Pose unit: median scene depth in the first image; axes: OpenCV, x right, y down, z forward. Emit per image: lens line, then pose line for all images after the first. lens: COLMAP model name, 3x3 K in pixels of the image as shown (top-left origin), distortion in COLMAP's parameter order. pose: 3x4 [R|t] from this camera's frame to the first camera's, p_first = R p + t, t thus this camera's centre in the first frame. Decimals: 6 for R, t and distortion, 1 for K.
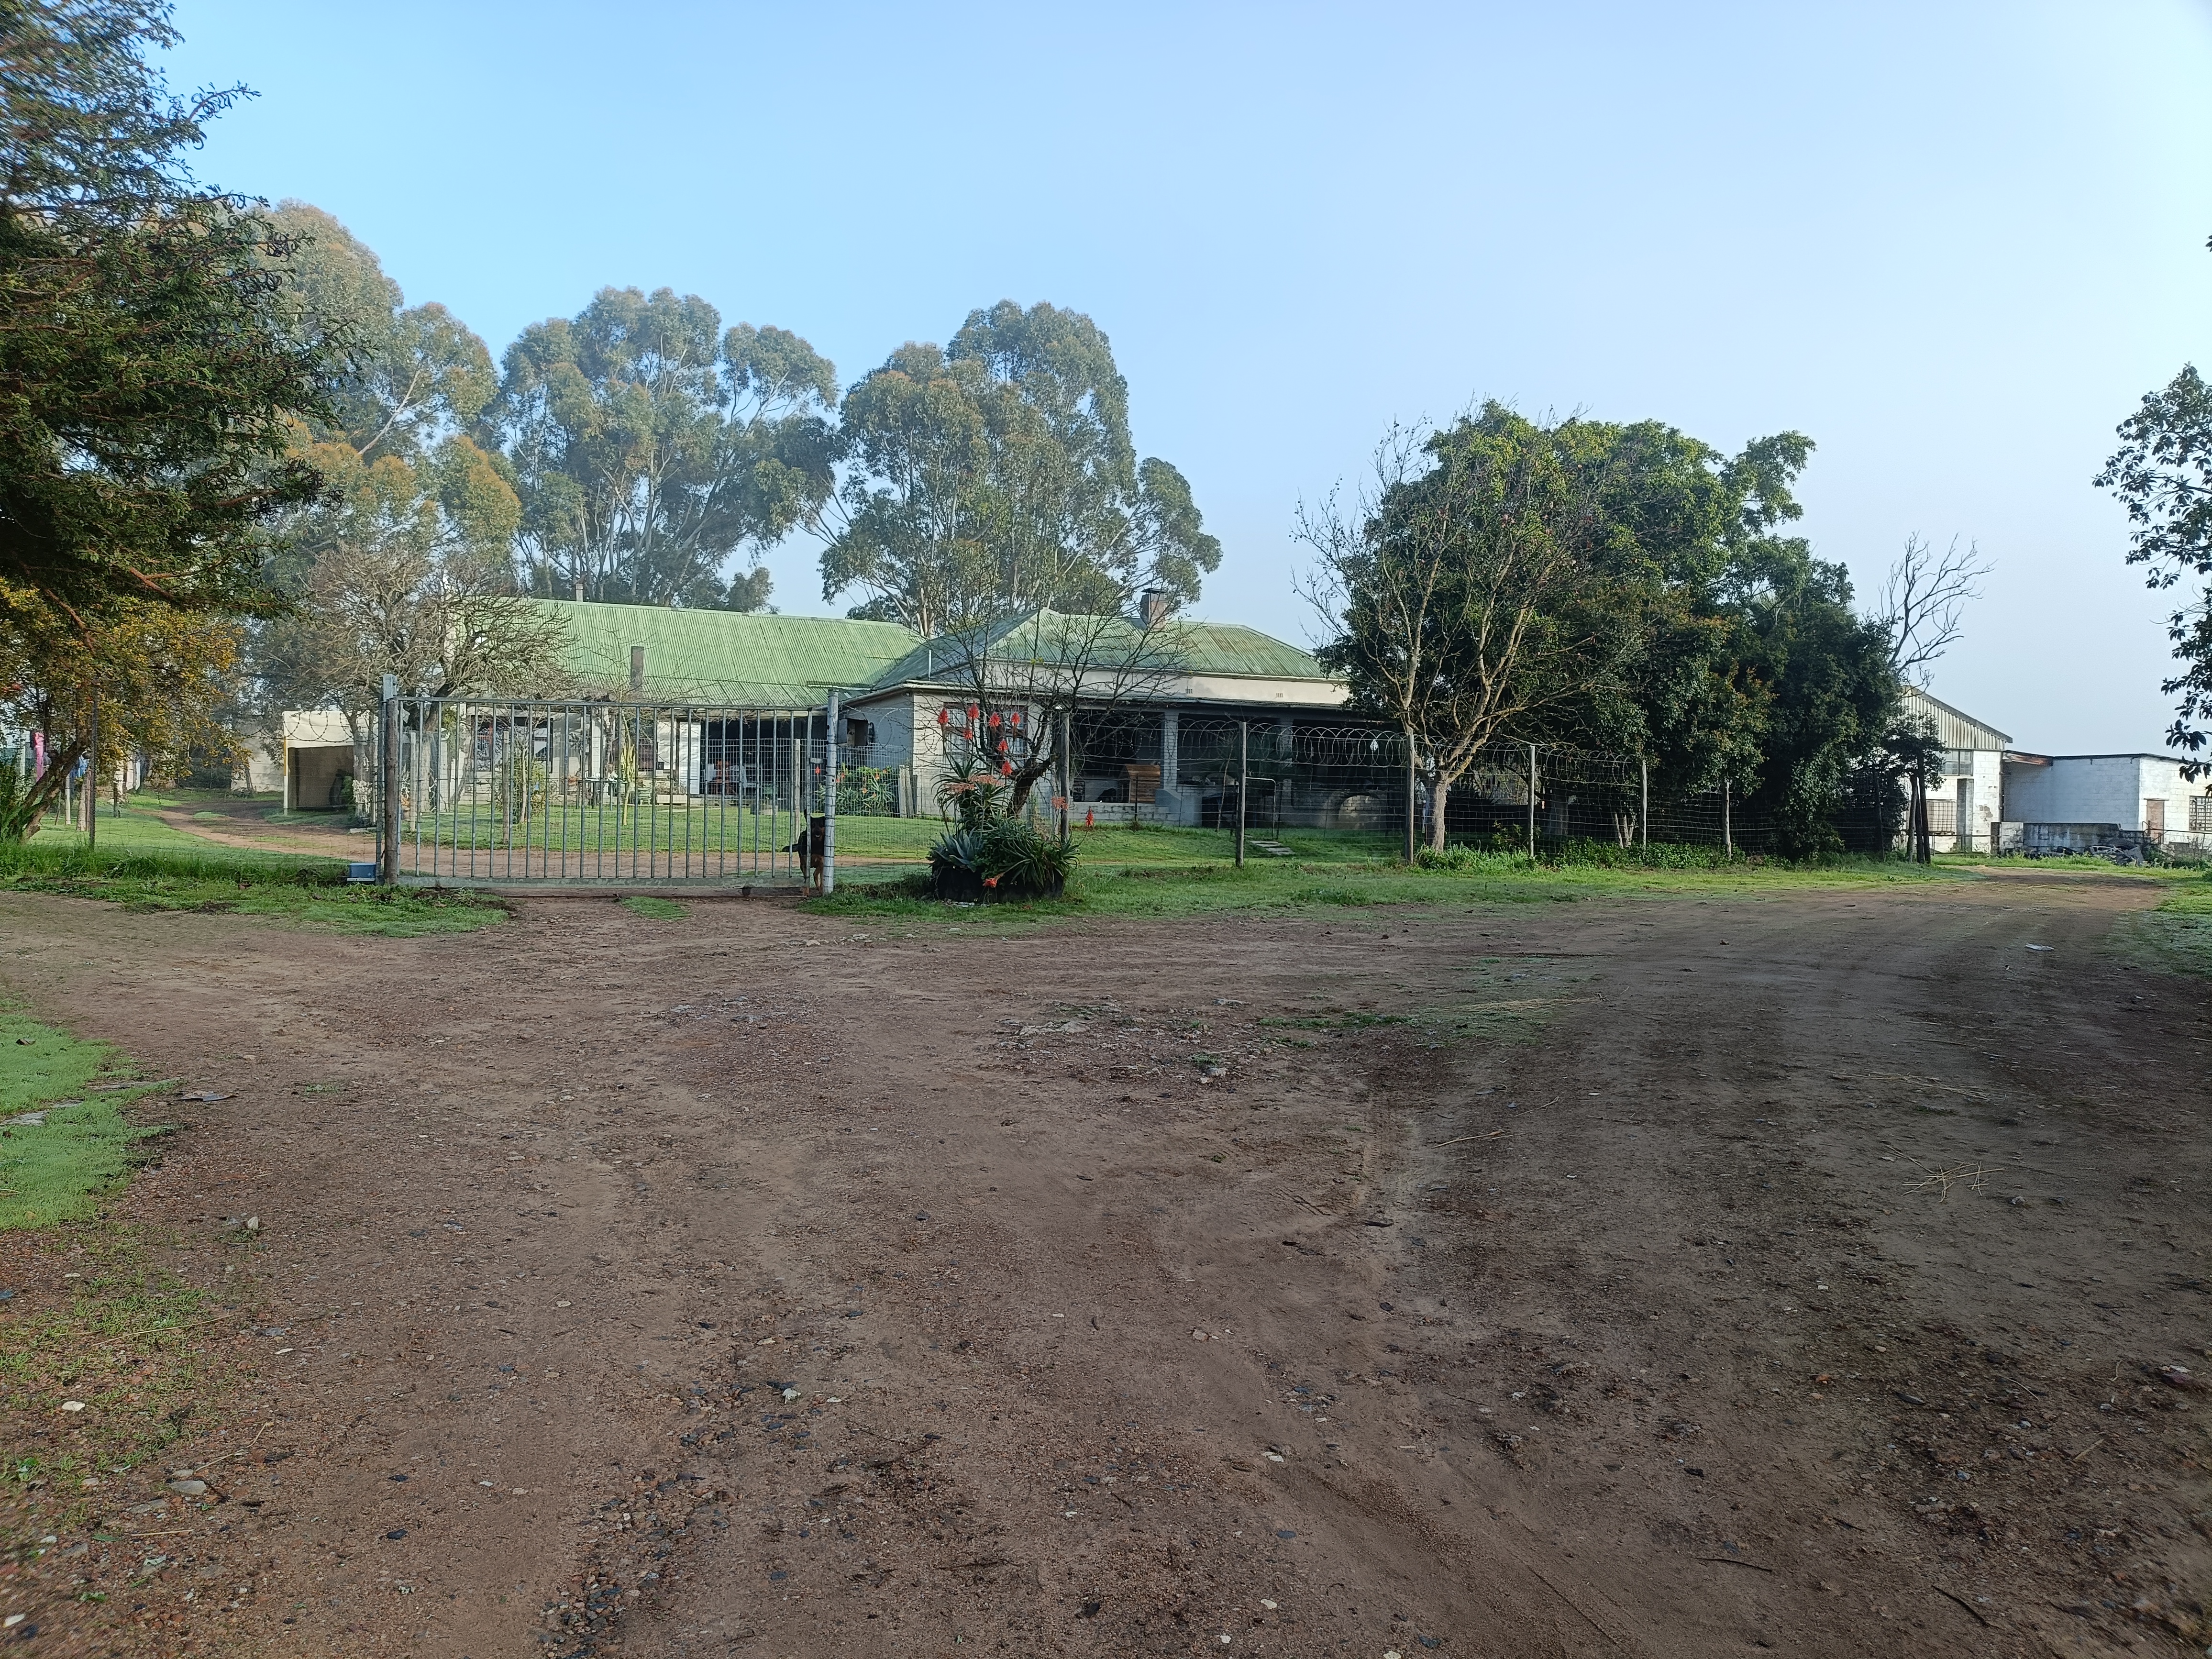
lens RADIAL K [[1598.3, 0, 1109.4], [0, 1598.3, 845.1], [0, 0, 1]] dist [0.011146, -0.000486]
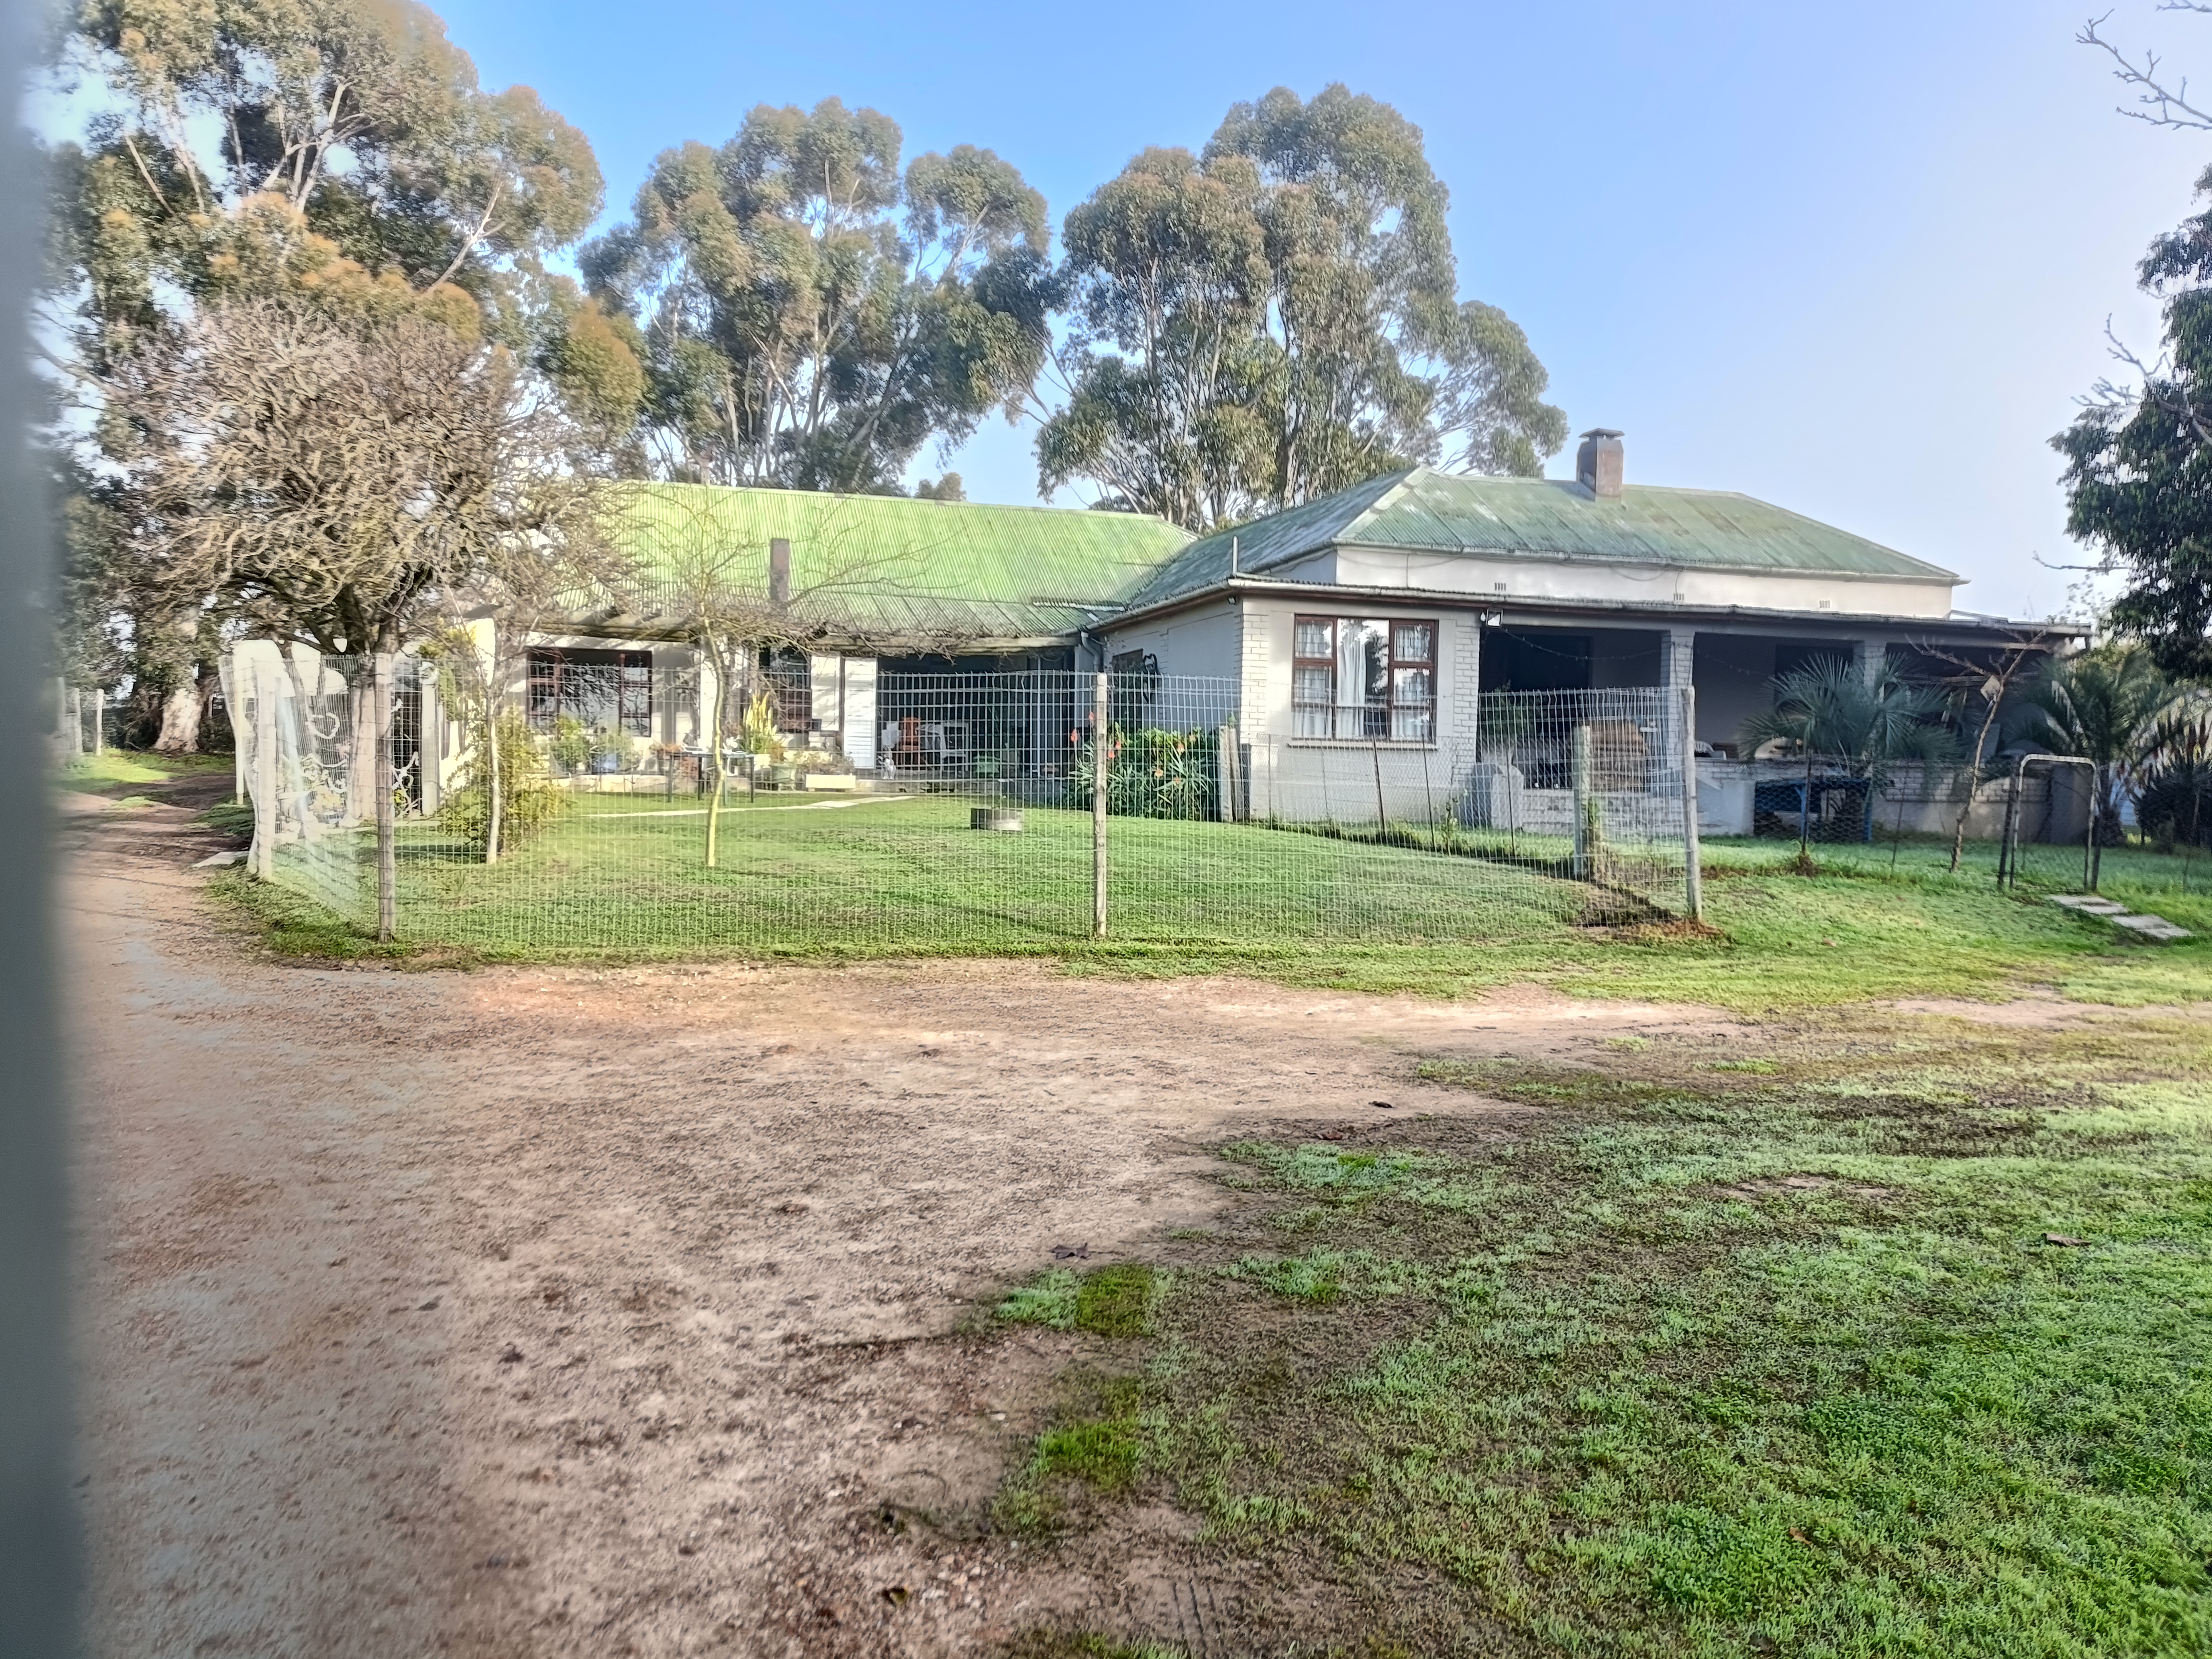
lens RADIAL K [[1601.9, 0, 1109.1], [0, 1601.9, 885.9], [0, 0, 1]] dist [0.019346, -0.002691]
pose [[0.993963, 0.009635, -0.109293, -0.058834], [-0.003391, 0.998358, 0.057177, -0.014267], [0.109665, -0.056461, 0.992364, 0.235701]]
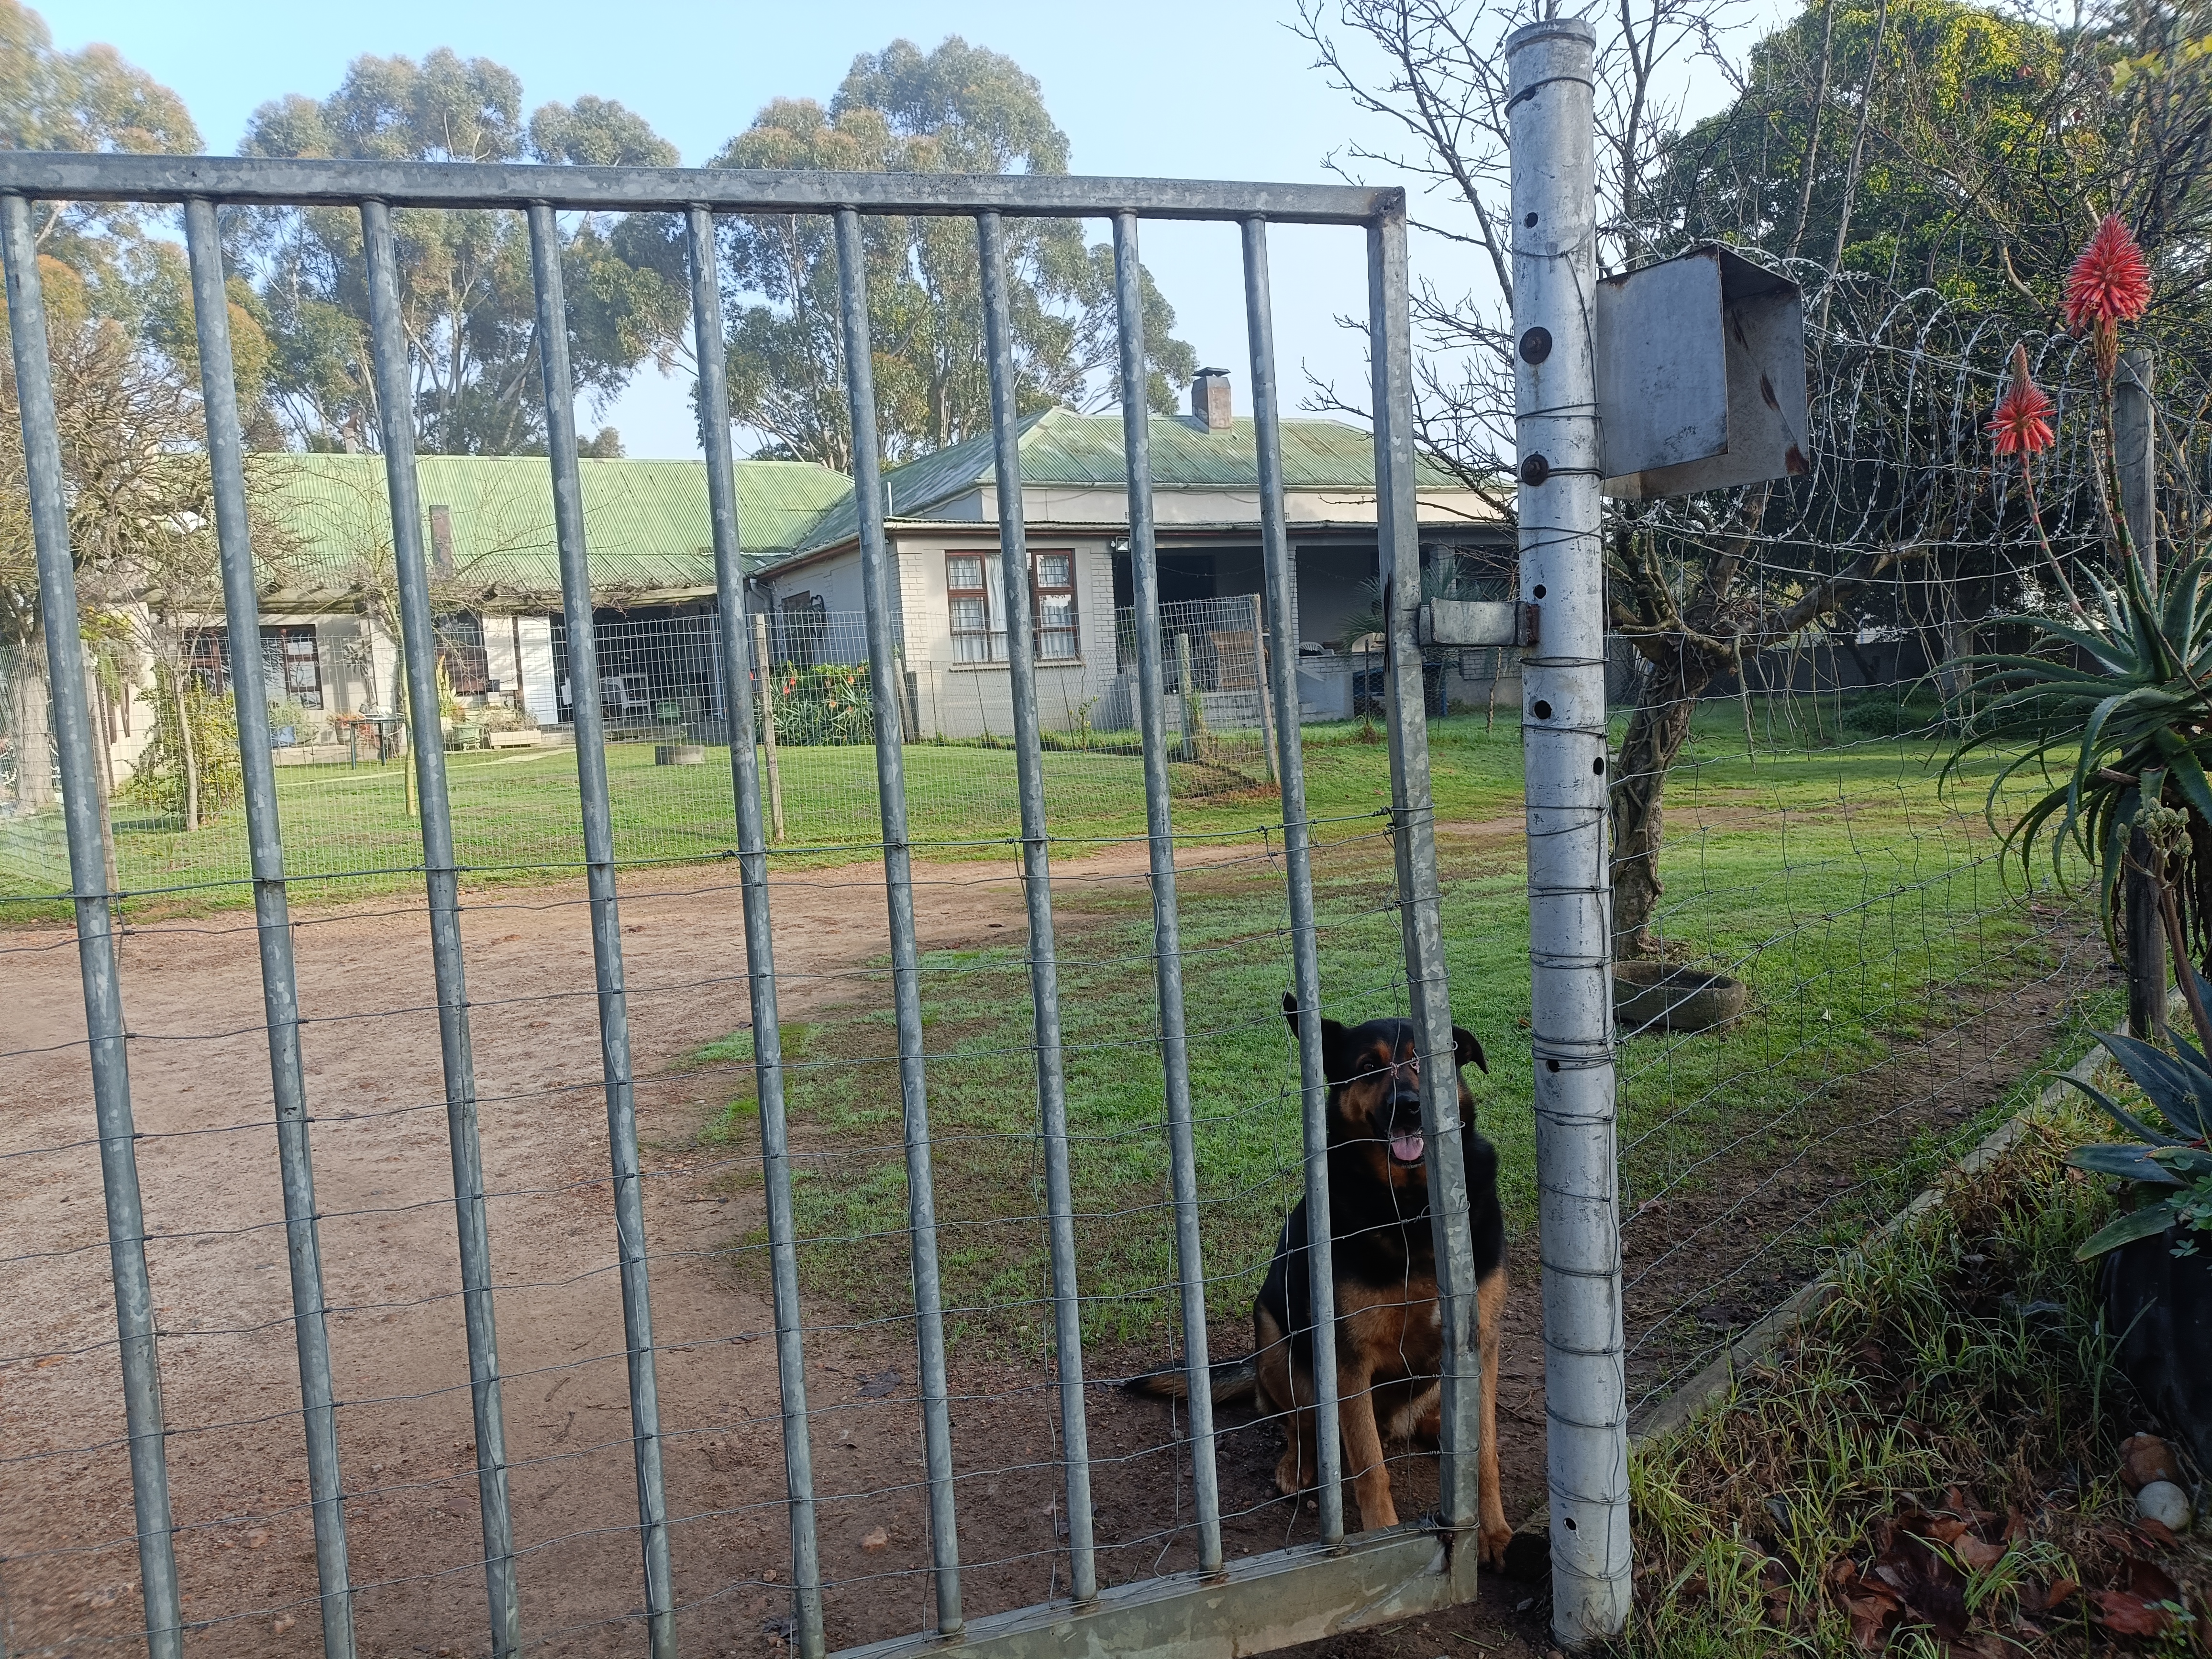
lens RADIAL K [[1598.3, 0, 1109.4], [0, 1598.3, 845.1], [0, 0, 1]] dist [0.011146, -0.000486]
pose [[0.994104, -0.081219, 0.071840, -0.052024], [0.075519, 0.994027, 0.078783, -0.011047], [-0.077809, -0.072894, 0.994300, 0.204778]]
